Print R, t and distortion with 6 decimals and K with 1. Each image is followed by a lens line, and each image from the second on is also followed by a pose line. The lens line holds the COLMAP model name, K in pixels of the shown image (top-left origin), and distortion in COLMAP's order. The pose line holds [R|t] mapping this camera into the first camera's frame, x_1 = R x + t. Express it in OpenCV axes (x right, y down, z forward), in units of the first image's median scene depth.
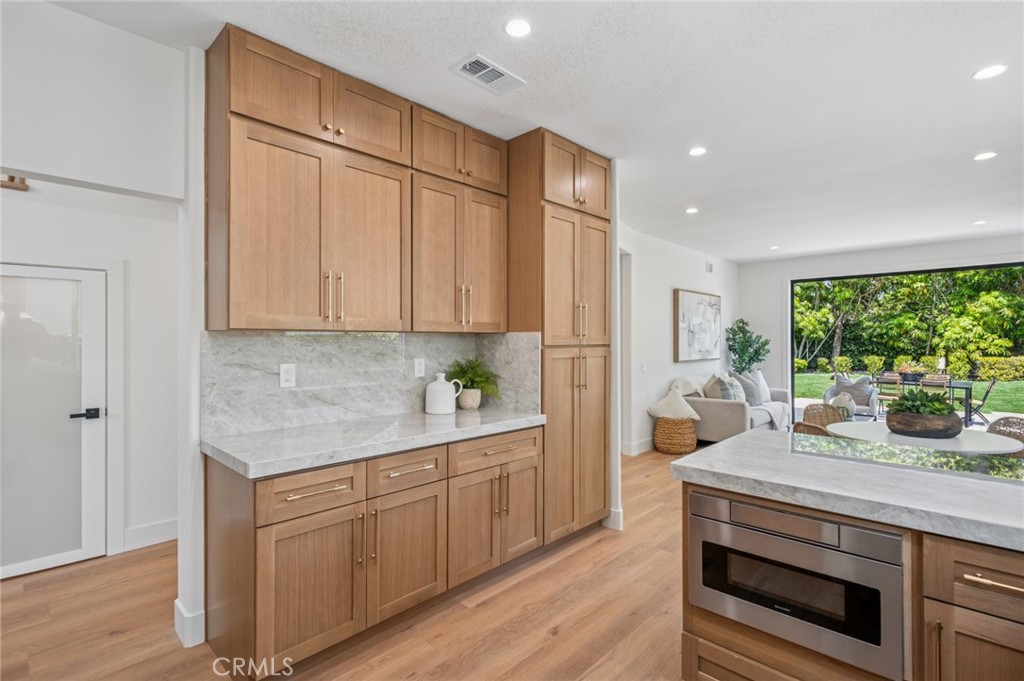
lens RADIAL K [[478.4, 0, 514.4], [0, 478.4, 338.9], [0, 0, 1]] dist [0.004644, -0.001451]
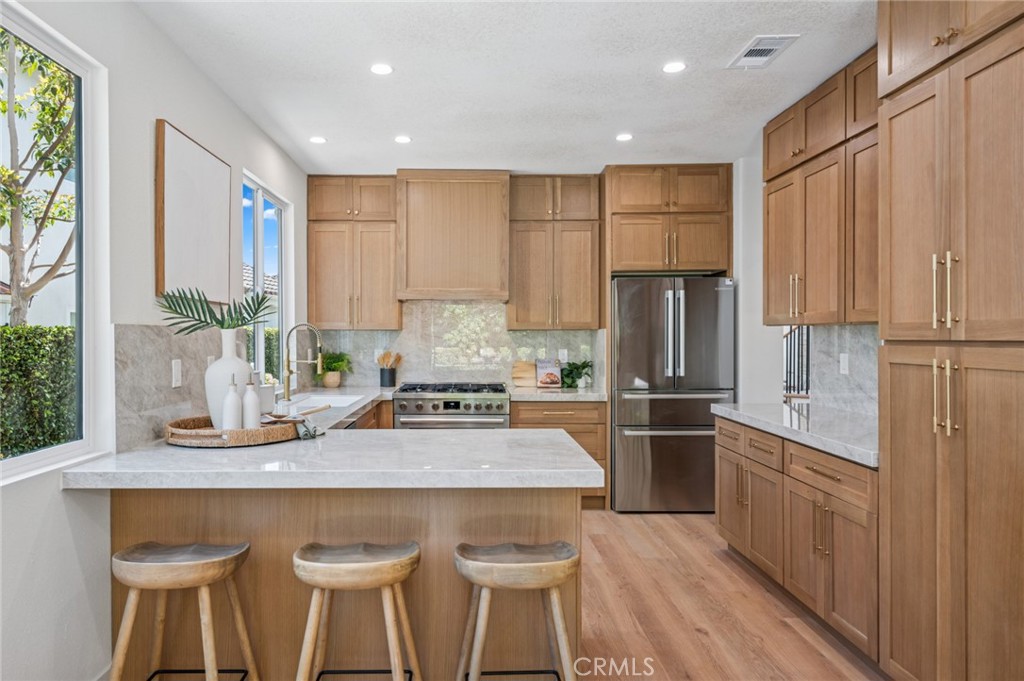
lens RADIAL K [[644.5, 0, 468.4], [0, 644.5, 339.0], [0, 0, 1]] dist [0.003608, 0.003273]
pose [[-0.725580, 0.008296, -0.688088, 1.194652], [0.008825, 0.999957, 0.002750, 0.005883], [0.688082, -0.004077, -0.725622, 1.465917]]
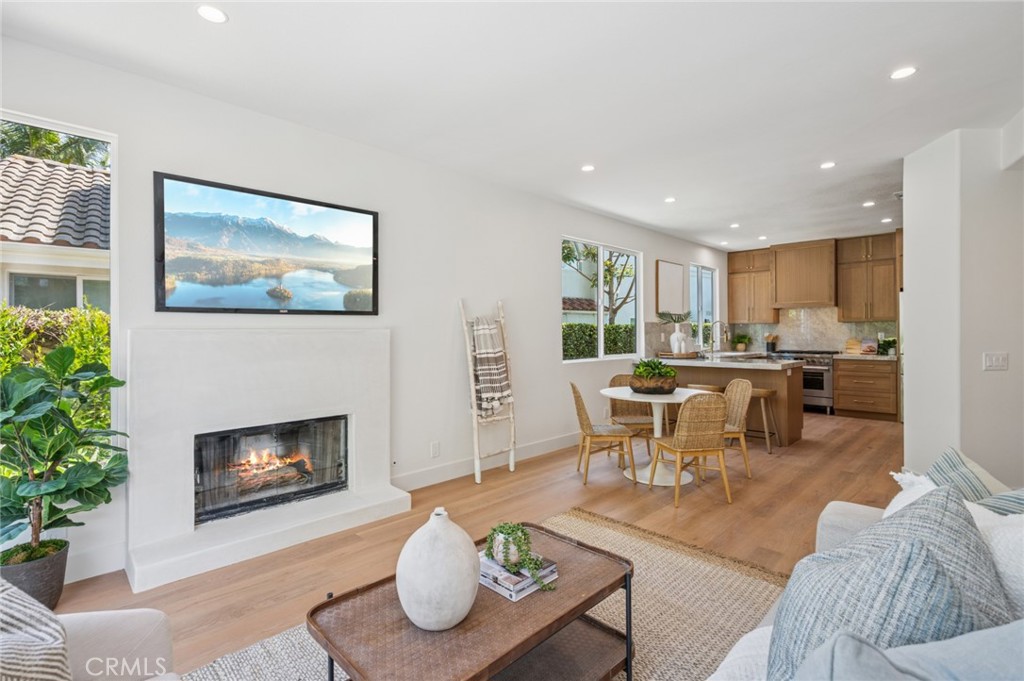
lens RADIAL K [[478.4, 0, 511.7], [0, 478.4, 331.1], [0, 0, 1]] dist [0.004644, -0.001451]
pose [[-0.999444, 0.010146, 0.031754, 1.556117], [0.009787, 0.999886, -0.011462, 0.052918], [-0.031867, -0.011145, -0.999430, 3.032091]]
